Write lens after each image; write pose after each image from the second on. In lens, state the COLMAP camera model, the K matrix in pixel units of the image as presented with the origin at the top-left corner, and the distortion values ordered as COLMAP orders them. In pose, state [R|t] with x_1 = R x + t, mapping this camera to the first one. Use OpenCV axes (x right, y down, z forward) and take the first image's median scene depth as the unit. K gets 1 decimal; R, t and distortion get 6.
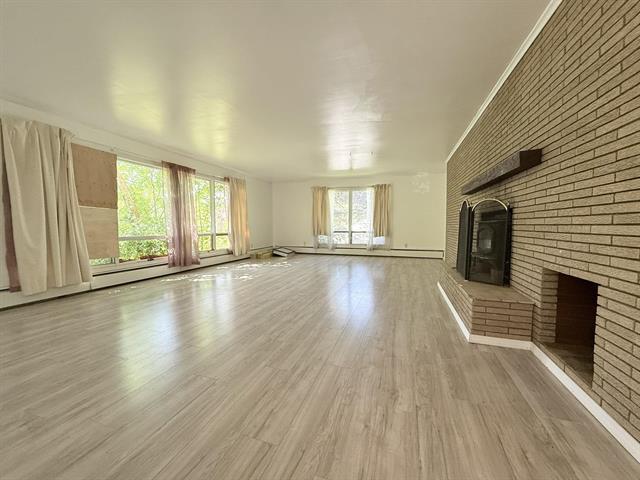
lens RADIAL K [[255.7, 0, 321.0], [0, 255.7, 236.9], [0, 0, 1]] dist [0.001847, 0.000117]
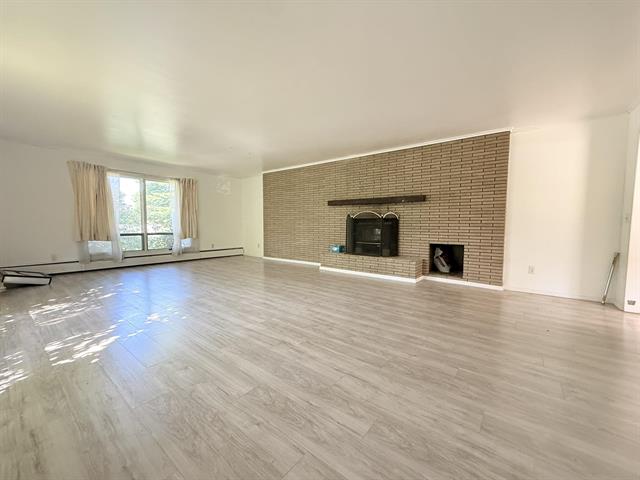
lens RADIAL K [[254.3, 0, 318.4], [0, 254.3, 239.5], [0, 0, 1]] dist [-0.001979, 0.000084]
pose [[0.339927, -0.052367, 0.938993, -0.439849], [0.039046, 0.998373, 0.041544, -0.015453], [-0.939641, 0.022542, 0.341418, 0.282801]]
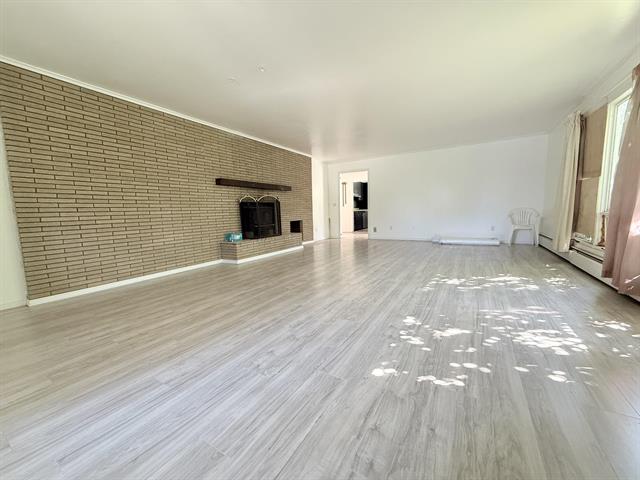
lens RADIAL K [[254.3, 0, 318.4], [0, 254.3, 239.5], [0, 0, 1]] dist [-0.001979, 0.000084]
pose [[-0.971263, 0.003720, 0.237979, -0.079081], [0.042293, 0.986662, 0.157190, -0.040075], [-0.234220, 0.162738, -0.958466, 1.043714]]
